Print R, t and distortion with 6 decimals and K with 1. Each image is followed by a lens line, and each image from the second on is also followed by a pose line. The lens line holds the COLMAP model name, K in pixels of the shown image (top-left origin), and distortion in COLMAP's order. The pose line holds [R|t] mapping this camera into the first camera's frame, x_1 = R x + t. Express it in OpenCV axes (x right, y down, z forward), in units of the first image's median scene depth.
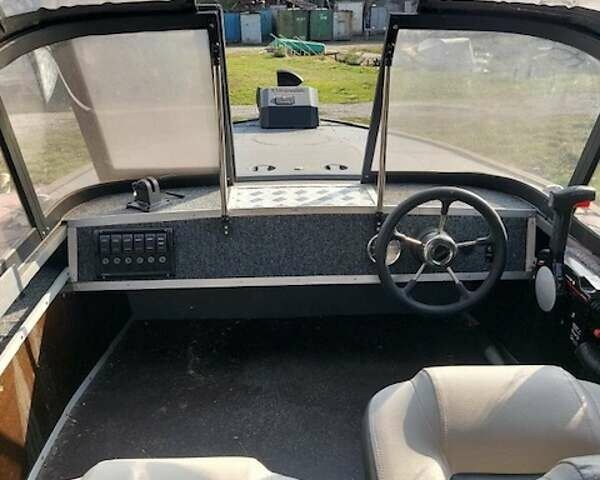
lens RADIAL K [[574.4, 0, 300.0], [0, 574.4, 240.0], [0, 0, 1]] dist [0.084681, -0.115426]
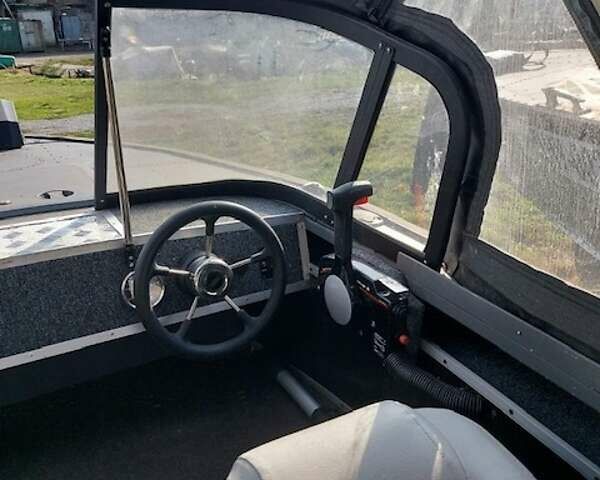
lens RADIAL K [[574.4, 0, 300.0], [0, 574.4, 240.0], [0, 0, 1]] dist [0.084681, -0.115426]
pose [[0.887552, -0.170917, 0.427831, 0.008095], [0.177639, 0.983791, 0.024503, -0.032049], [-0.425084, 0.054252, 0.903527, 0.186833]]
